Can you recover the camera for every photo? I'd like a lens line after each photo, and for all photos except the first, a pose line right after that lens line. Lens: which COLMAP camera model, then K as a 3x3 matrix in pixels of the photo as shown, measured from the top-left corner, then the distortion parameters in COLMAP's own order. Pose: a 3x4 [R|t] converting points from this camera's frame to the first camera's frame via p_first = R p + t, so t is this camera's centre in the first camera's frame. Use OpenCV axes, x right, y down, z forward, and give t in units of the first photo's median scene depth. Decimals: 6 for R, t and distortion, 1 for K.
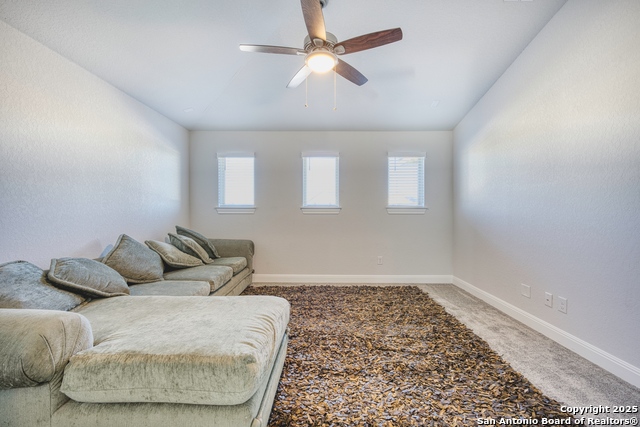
lens RADIAL K [[258.9, 0, 320.2], [0, 258.9, 212.5], [0, 0, 1]] dist [-0.011907, -0.000338]
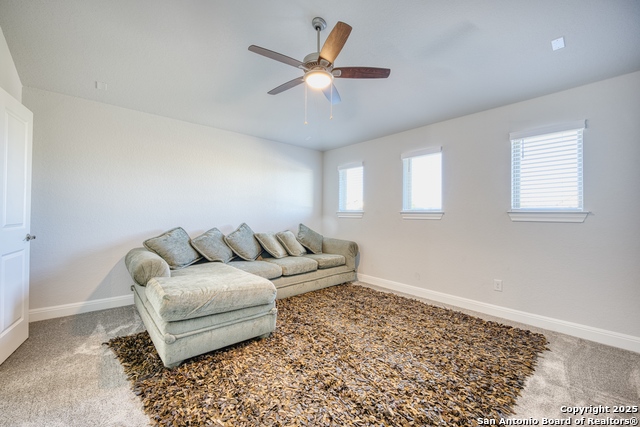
lens RADIAL K [[258.9, 0, 320.2], [0, 258.9, 212.5], [0, 0, 1]] dist [-0.011907, -0.000338]
pose [[0.663997, -0.001678, -0.747733, 0.534011], [-0.012404, 0.999835, -0.013259, -0.001767], [0.747632, 0.018079, 0.663867, 0.181968]]
